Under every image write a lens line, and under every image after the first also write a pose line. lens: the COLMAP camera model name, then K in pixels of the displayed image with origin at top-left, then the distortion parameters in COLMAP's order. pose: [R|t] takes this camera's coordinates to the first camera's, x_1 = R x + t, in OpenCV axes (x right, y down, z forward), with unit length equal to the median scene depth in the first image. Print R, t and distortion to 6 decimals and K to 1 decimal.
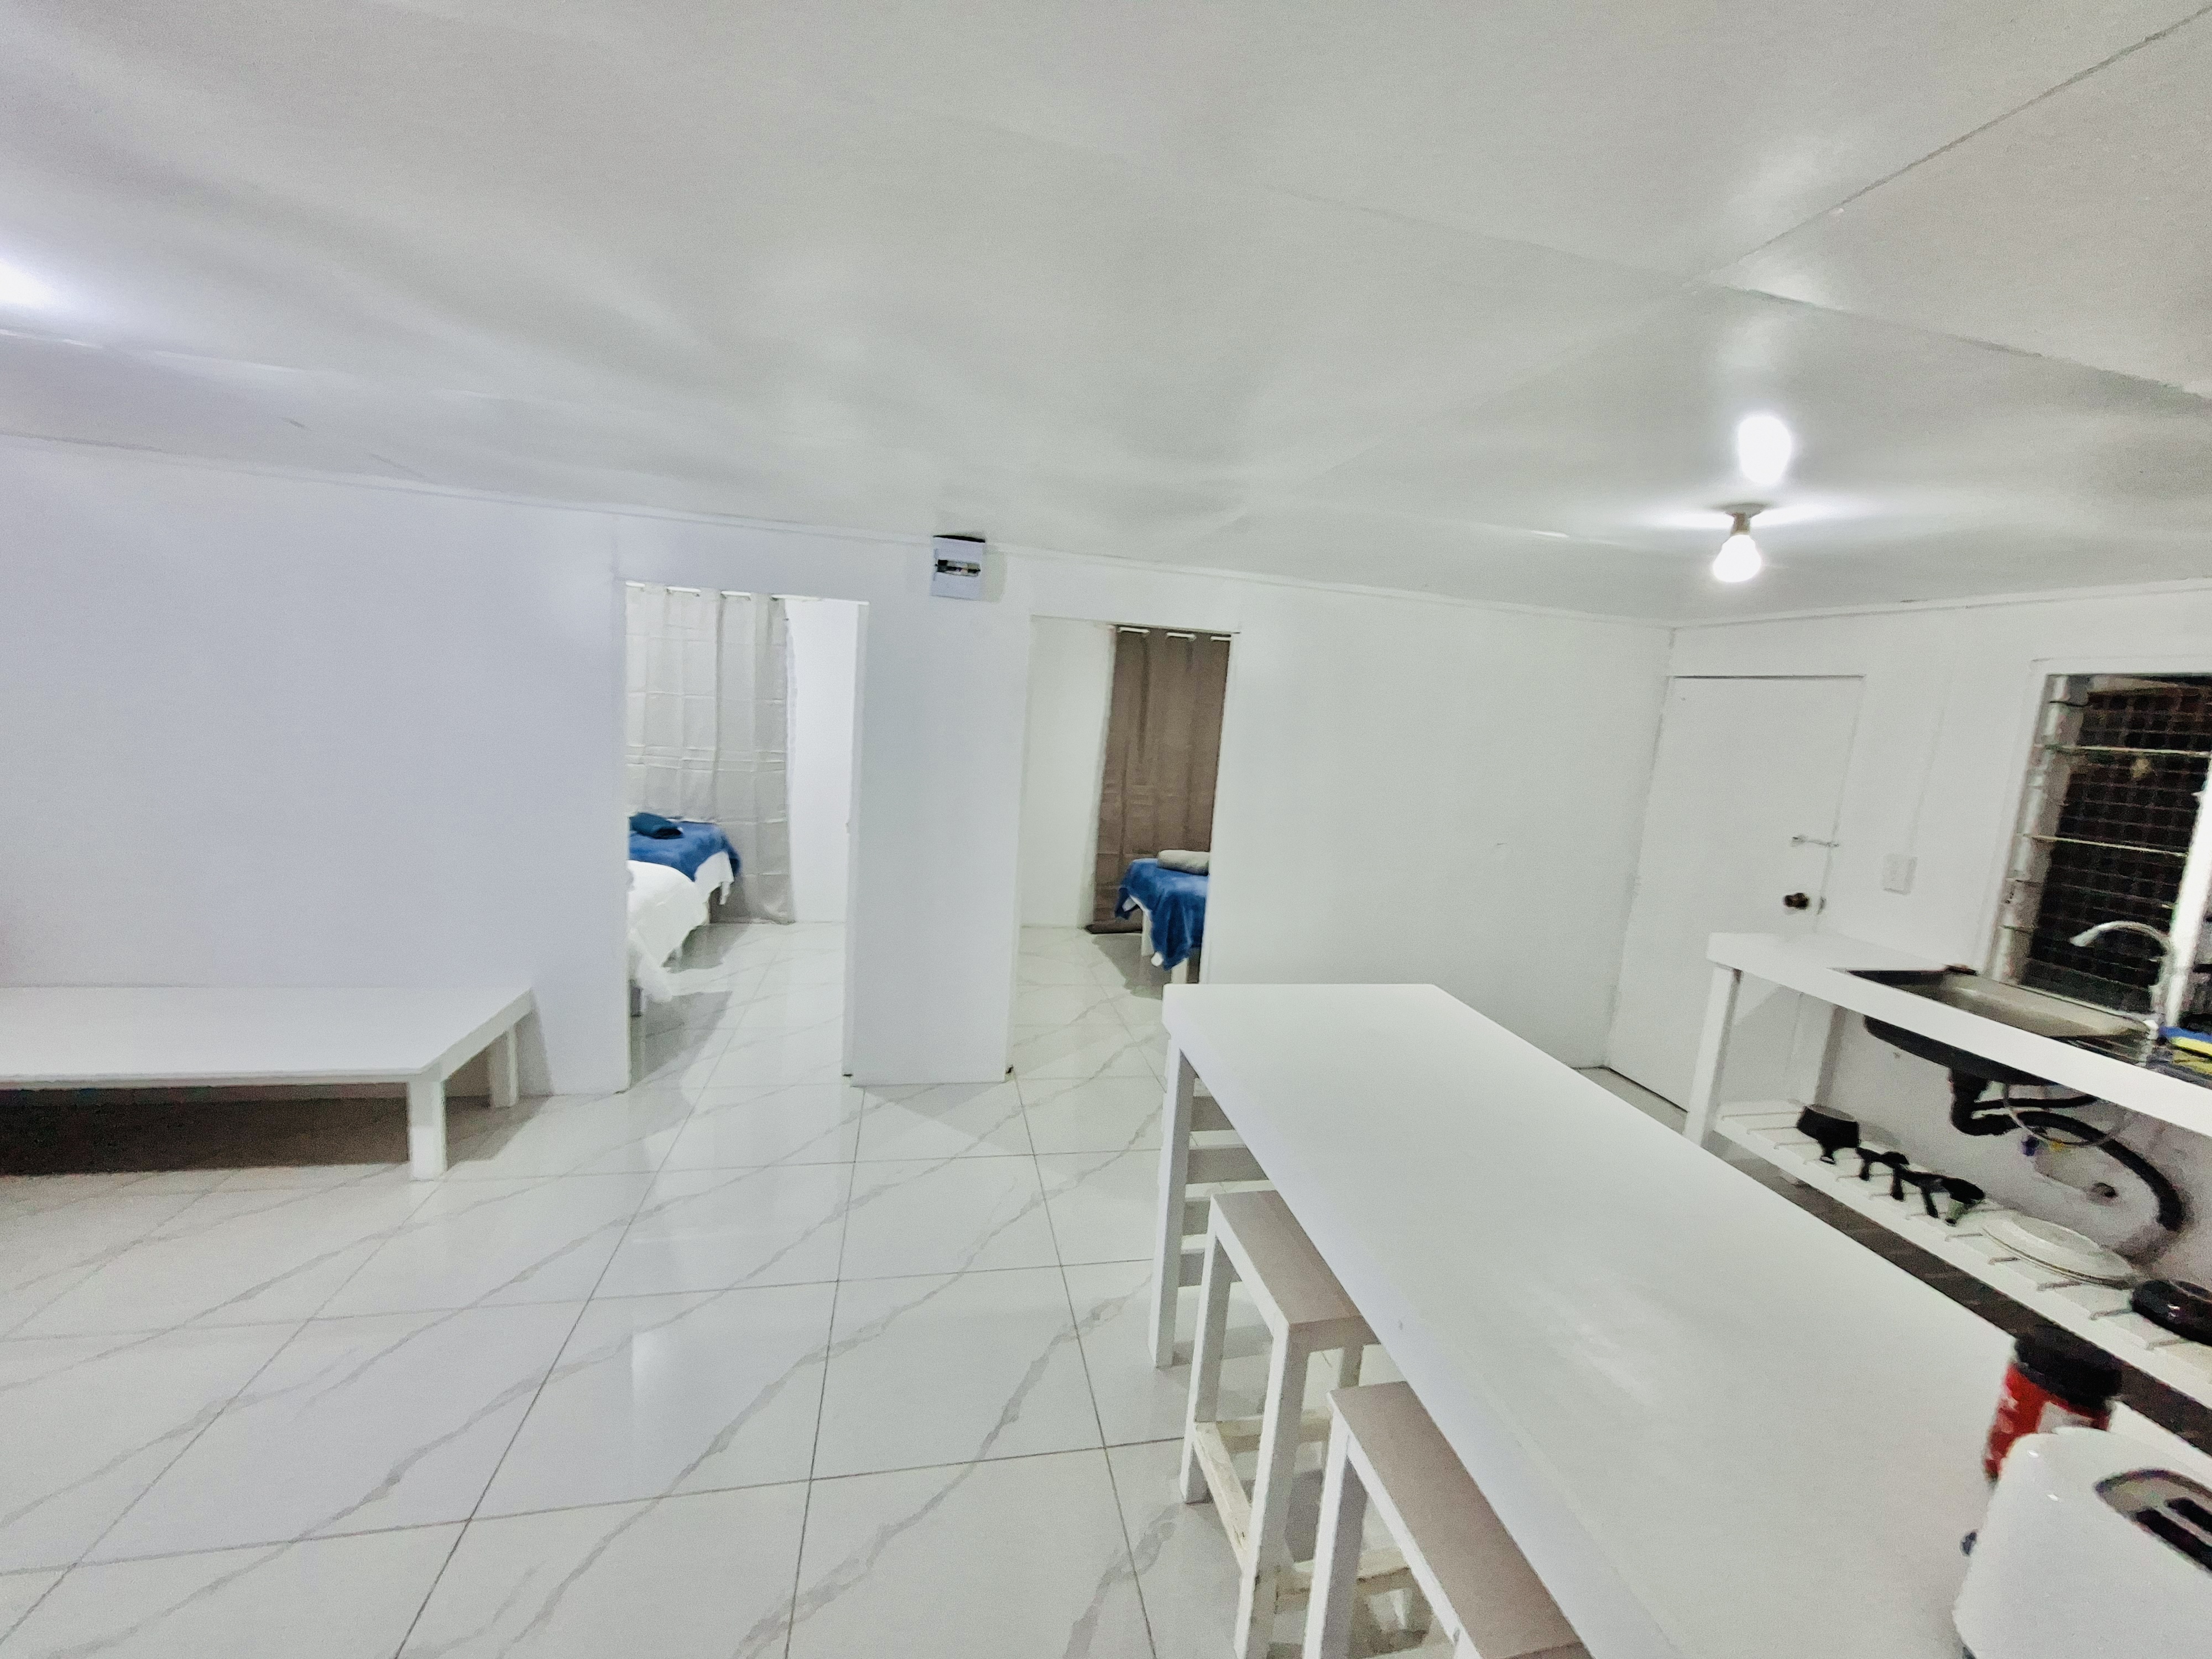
lens RADIAL K [[877.7, 0, 1097.4], [0, 877.7, 815.9], [0, 0, 1]] dist [-0.000417, 0.001863]
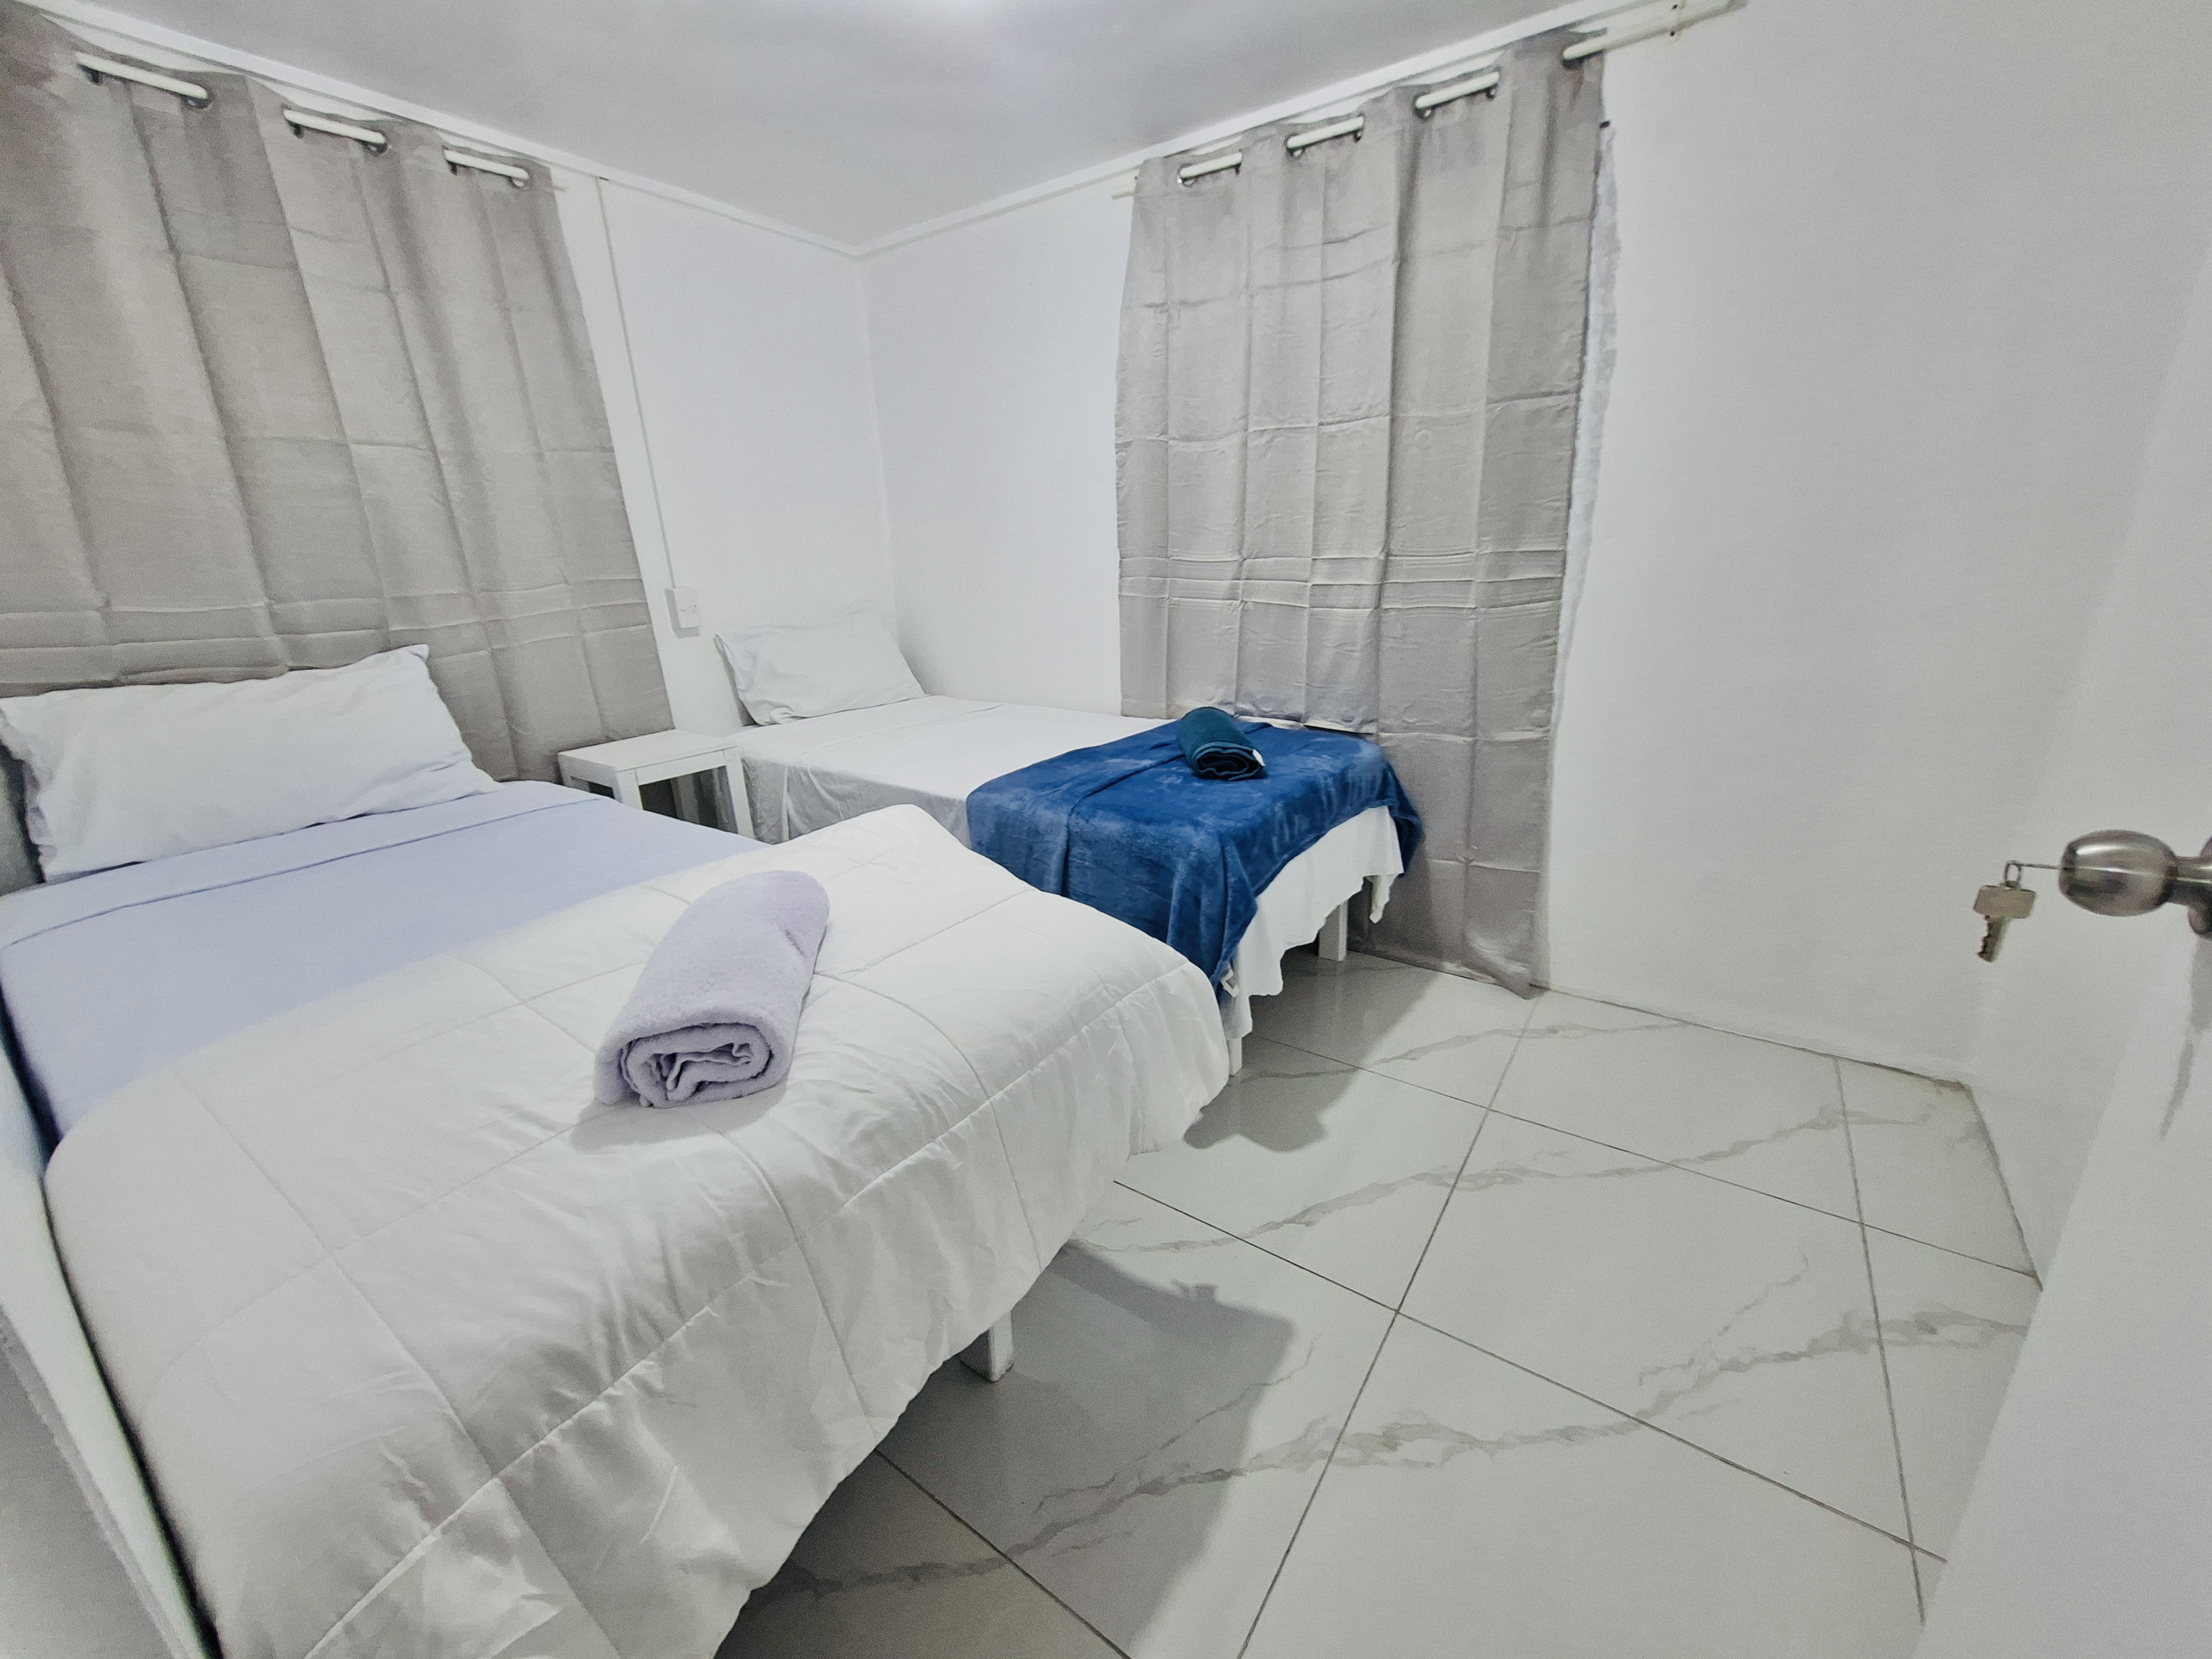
lens RADIAL K [[877.7, 0, 1098.3], [0, 877.7, 816.6], [0, 0, 1]] dist [-0.000417, 0.001863]
pose [[0.681006, 0.122562, -0.721948, -0.212777], [-0.016179, 0.988172, 0.152496, -0.015058], [0.732099, -0.092171, 0.674934, 0.610546]]
